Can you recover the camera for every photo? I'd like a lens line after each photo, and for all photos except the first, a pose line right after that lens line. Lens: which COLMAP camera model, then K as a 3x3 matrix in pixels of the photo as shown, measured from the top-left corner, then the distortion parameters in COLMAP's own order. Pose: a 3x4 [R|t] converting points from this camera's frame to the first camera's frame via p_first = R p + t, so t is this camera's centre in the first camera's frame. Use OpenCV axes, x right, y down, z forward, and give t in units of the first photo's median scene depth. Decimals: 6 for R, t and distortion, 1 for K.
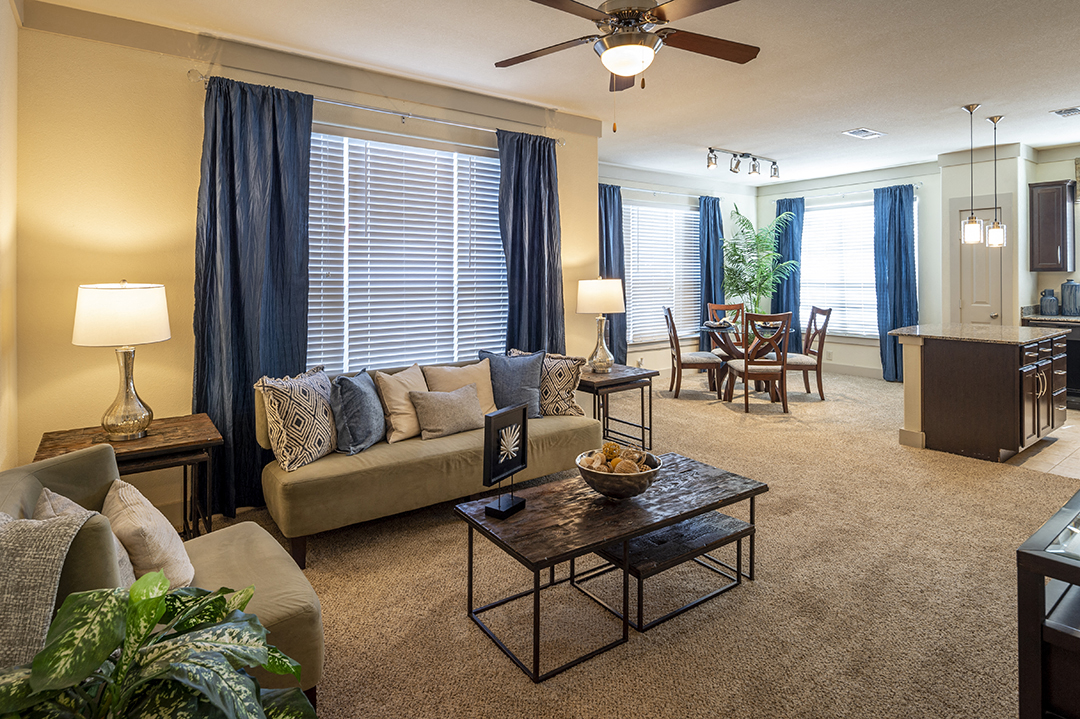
lens RADIAL K [[584.1, 0, 541.2], [0, 584.1, 281.0], [0, 0, 1]] dist [-0.000505, -0.000069]
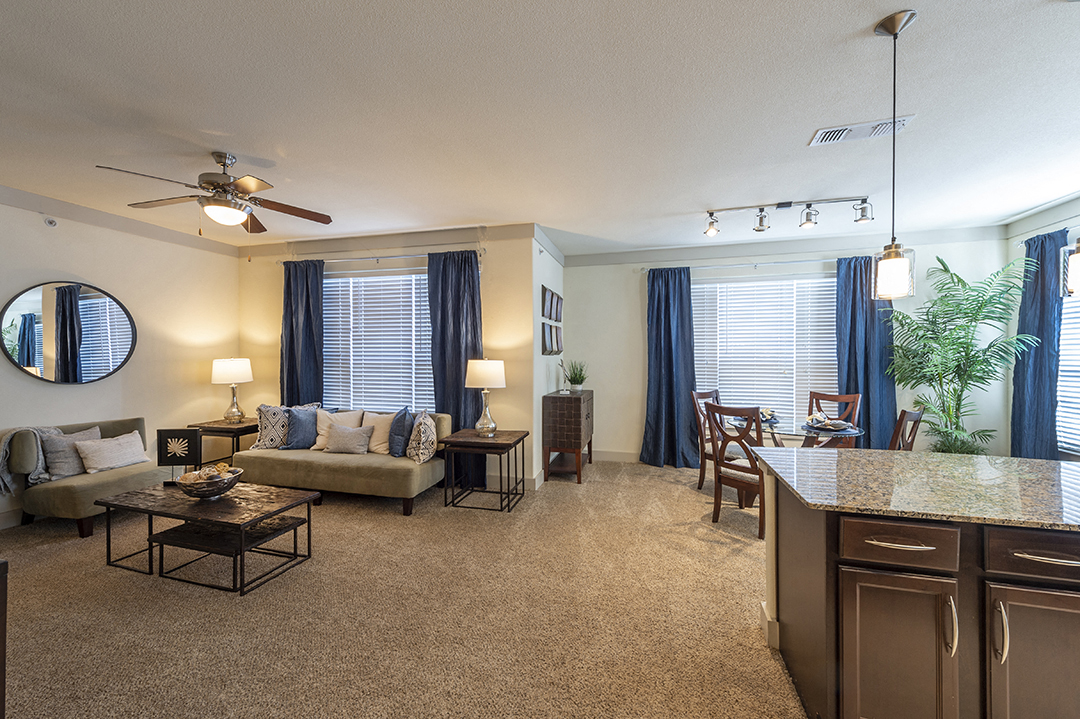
lens RADIAL K [[408.5, 0, 540.0], [0, 408.5, 359.5], [0, 0, 1]] dist [0.018071, 0.000029]
pose [[0.621249, 0.010759, -0.783539, 0.891068], [-0.008956, 0.999938, 0.006629, -0.009353], [0.783562, 0.002899, 0.621307, 0.598402]]
